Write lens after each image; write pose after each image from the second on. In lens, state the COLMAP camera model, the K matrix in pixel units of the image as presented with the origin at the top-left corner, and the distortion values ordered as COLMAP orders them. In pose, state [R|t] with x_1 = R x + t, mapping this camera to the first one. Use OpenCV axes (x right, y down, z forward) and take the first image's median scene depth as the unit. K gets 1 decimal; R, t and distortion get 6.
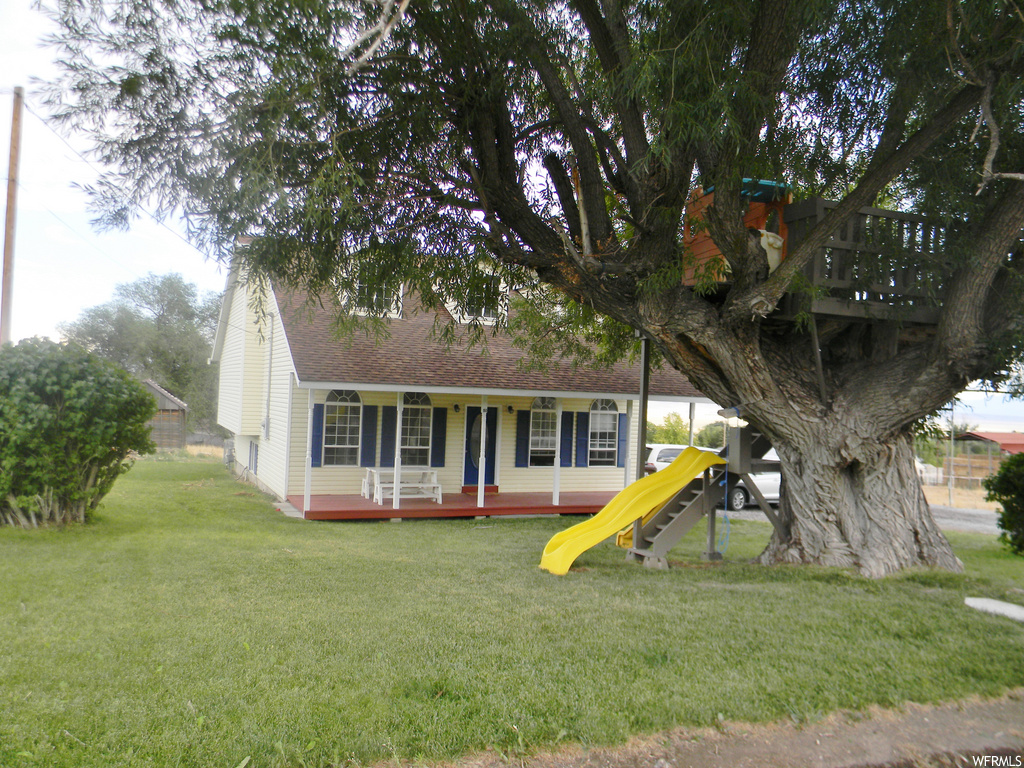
lens RADIAL K [[840.9, 0, 512.7], [0, 840.9, 383.3], [0, 0, 1]] dist [0.010695, 0.002923]
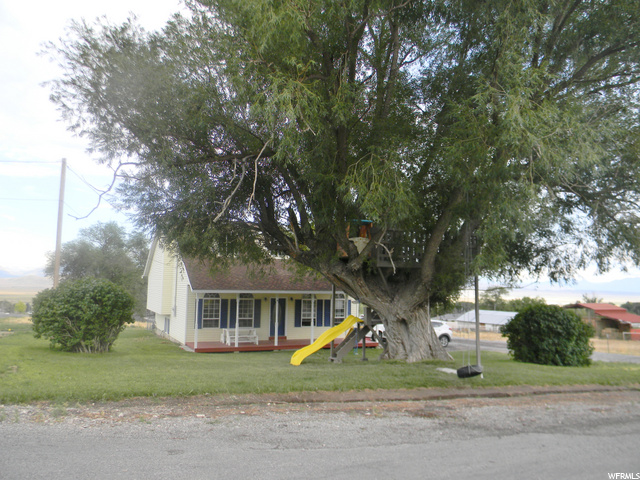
lens RADIAL K [[525.6, 0, 319.2], [0, 525.6, 240.6], [0, 0, 1]] dist [0.010695, 0.002923]
pose [[0.999752, -0.021342, 0.006298, 0.069082], [0.021737, 0.997223, -0.071227, -0.022804], [-0.004760, 0.071347, 0.997440, -0.360347]]
